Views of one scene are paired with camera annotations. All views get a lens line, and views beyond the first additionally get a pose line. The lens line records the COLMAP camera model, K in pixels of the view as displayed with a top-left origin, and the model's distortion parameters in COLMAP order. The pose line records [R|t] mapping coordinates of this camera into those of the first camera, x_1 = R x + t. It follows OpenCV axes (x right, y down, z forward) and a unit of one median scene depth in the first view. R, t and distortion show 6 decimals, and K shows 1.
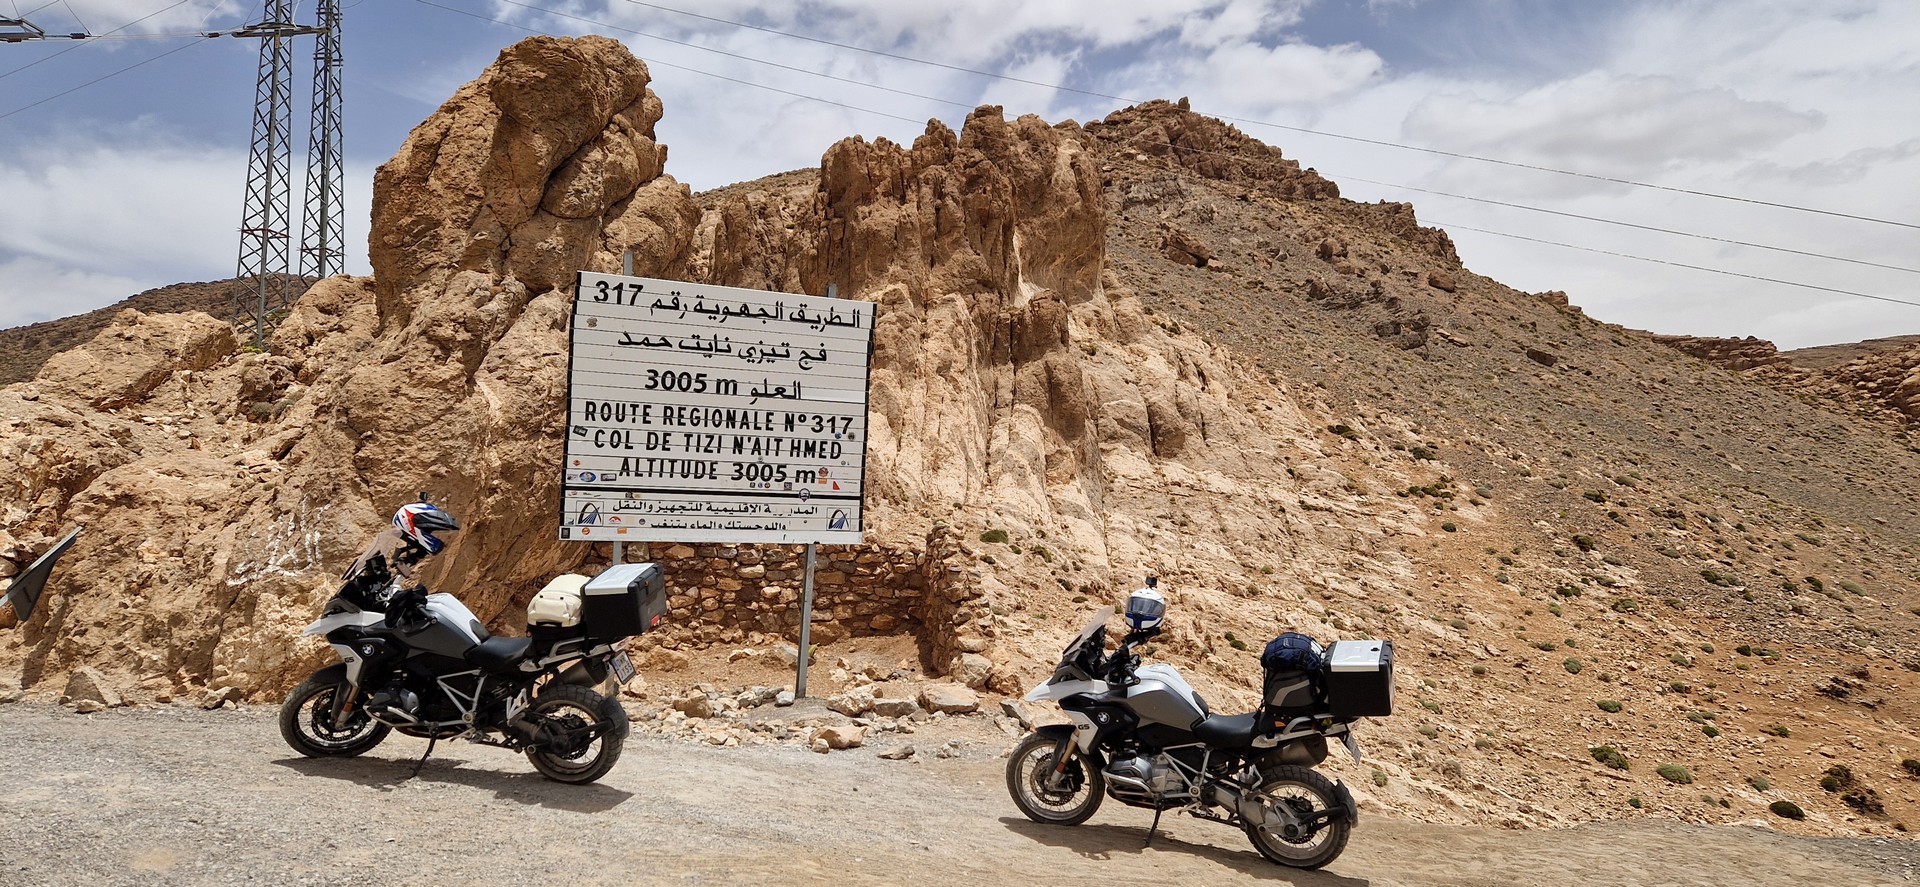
lens RADIAL K [[1275.7, 0, 976.1], [0, 1275.7, 447.0], [0, 0, 1]] dist [0.111198, -0.139173]
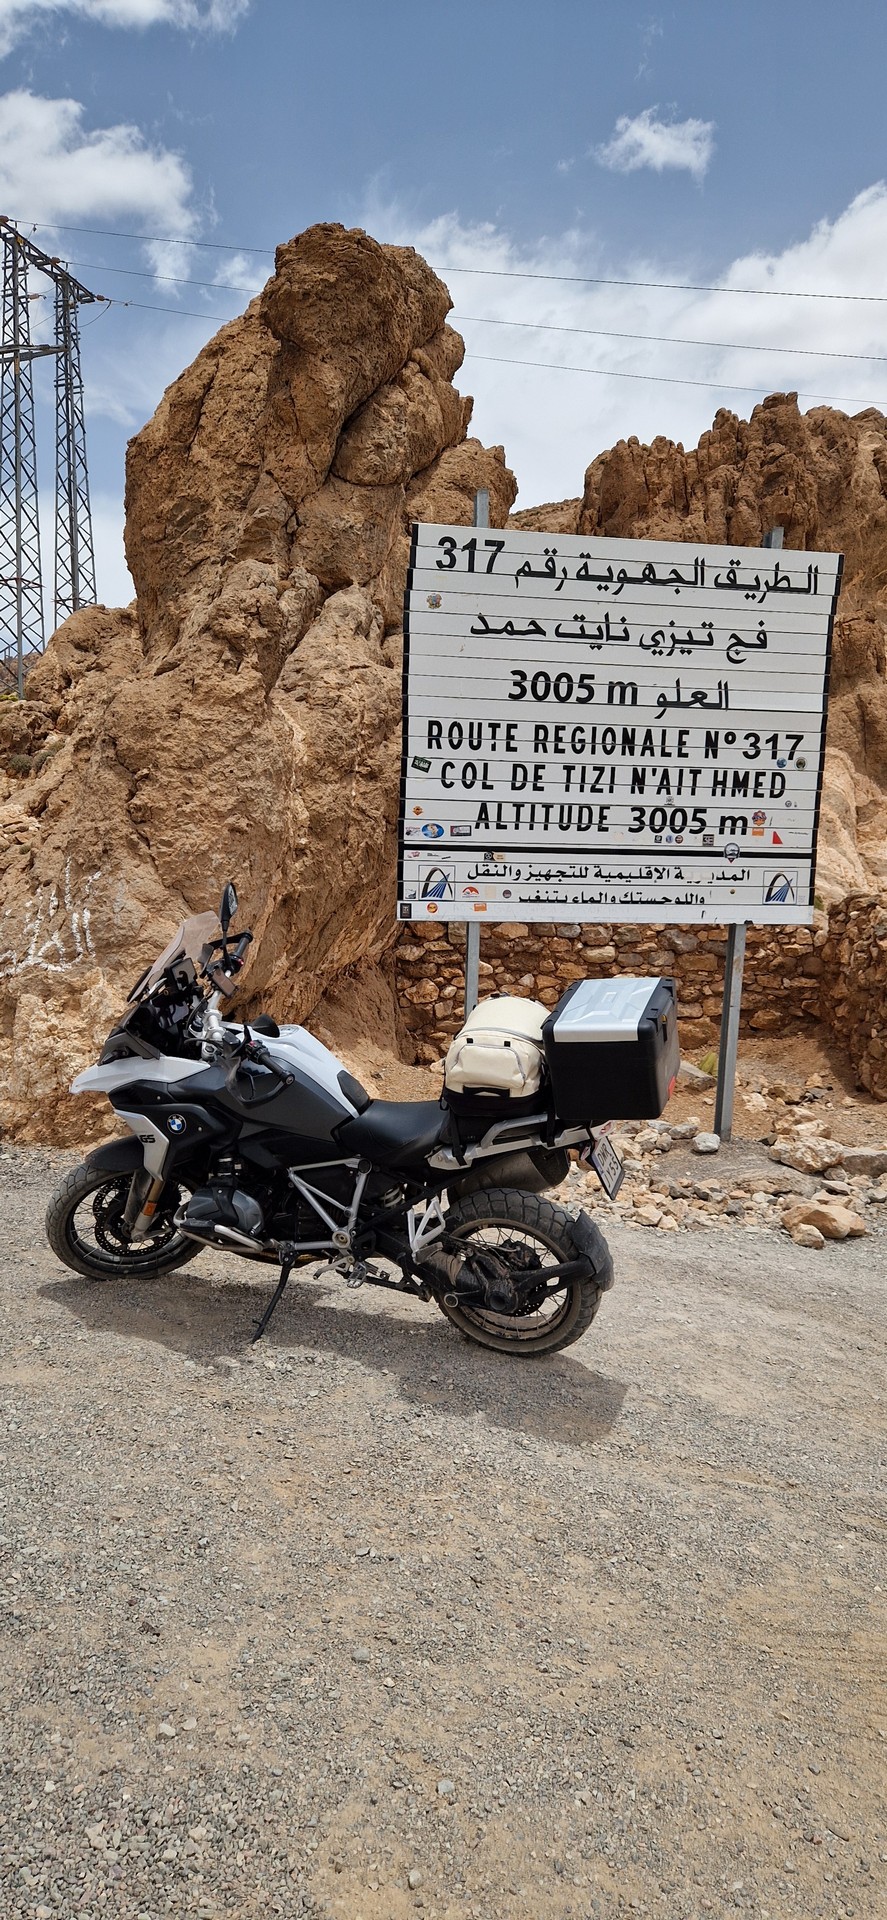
lens RADIAL K [[1275.7, 0, 455.3], [0, 1275.7, 981.1], [0, 0, 1]] dist [0.111198, -0.139173]
pose [[0.981474, 0.005334, -0.191522, -0.148768], [0.020147, 0.991197, 0.130851, 0.013047], [0.190534, -0.132286, 0.972727, 0.298655]]
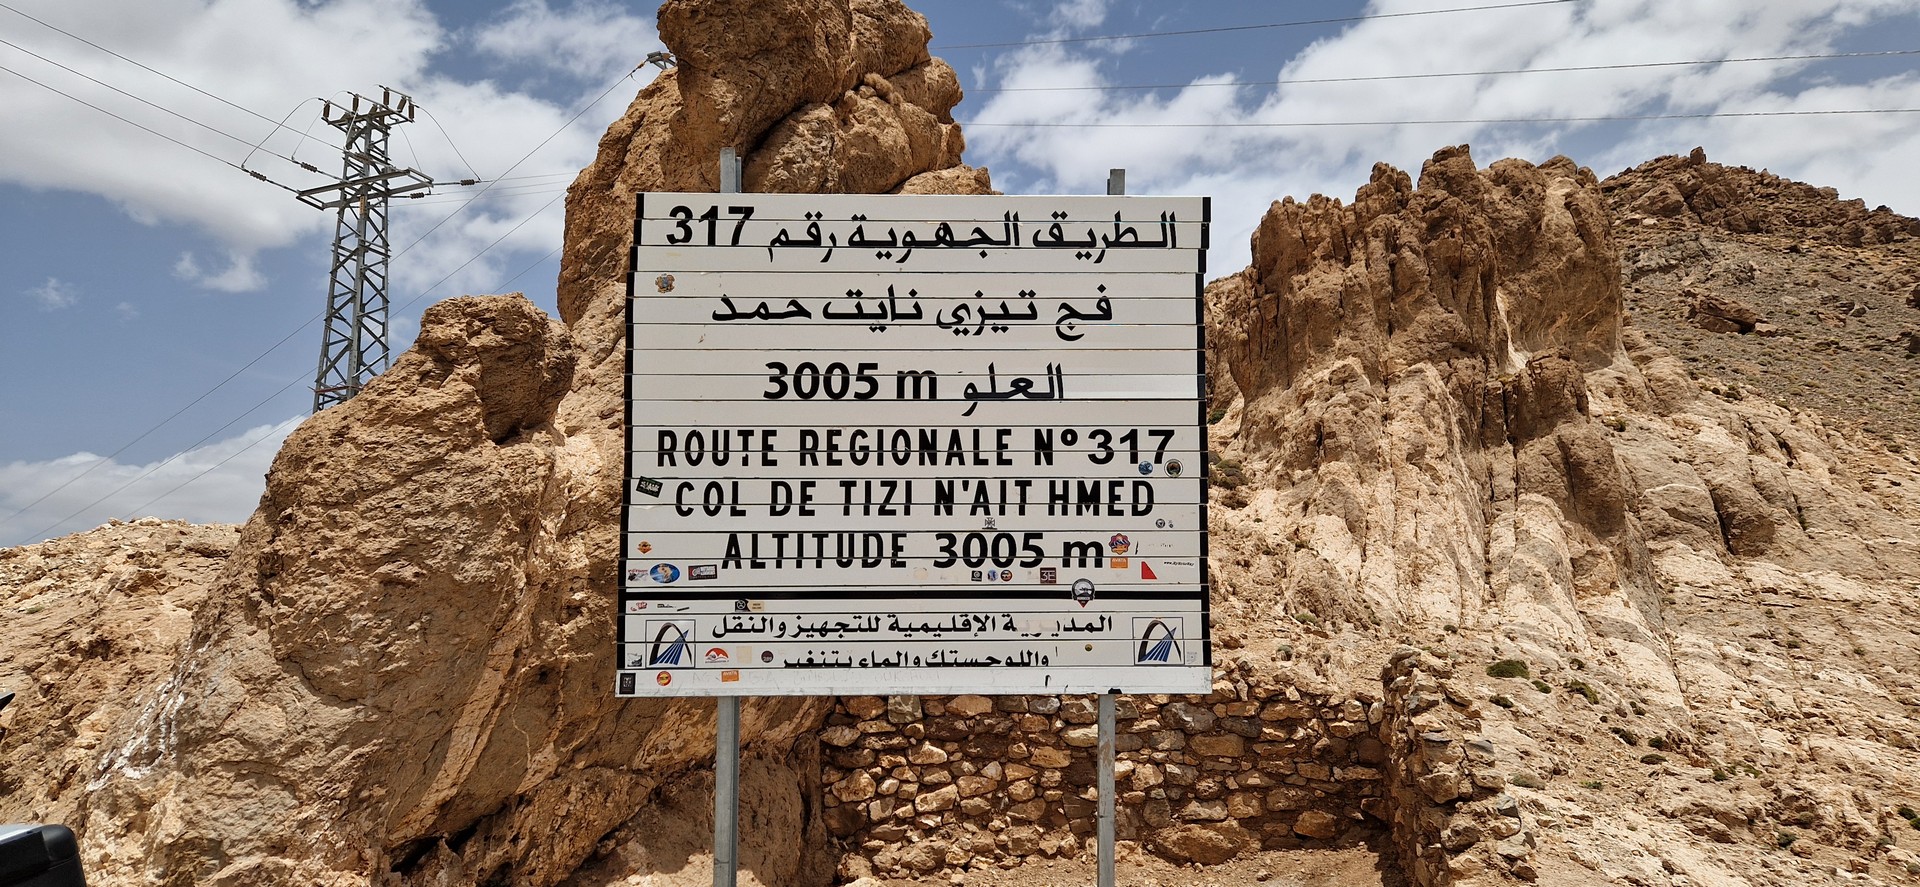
lens RADIAL K [[1274.8, 0, 978.3], [0, 1274.8, 453.0], [0, 0, 1]] dist [0.095553, -0.097523]
pose [[0.932872, -0.085091, -0.350013, 0.003876], [0.049702, 0.992810, -0.108893, 0.036112], [0.356762, 0.084187, 0.930394, 0.531122]]
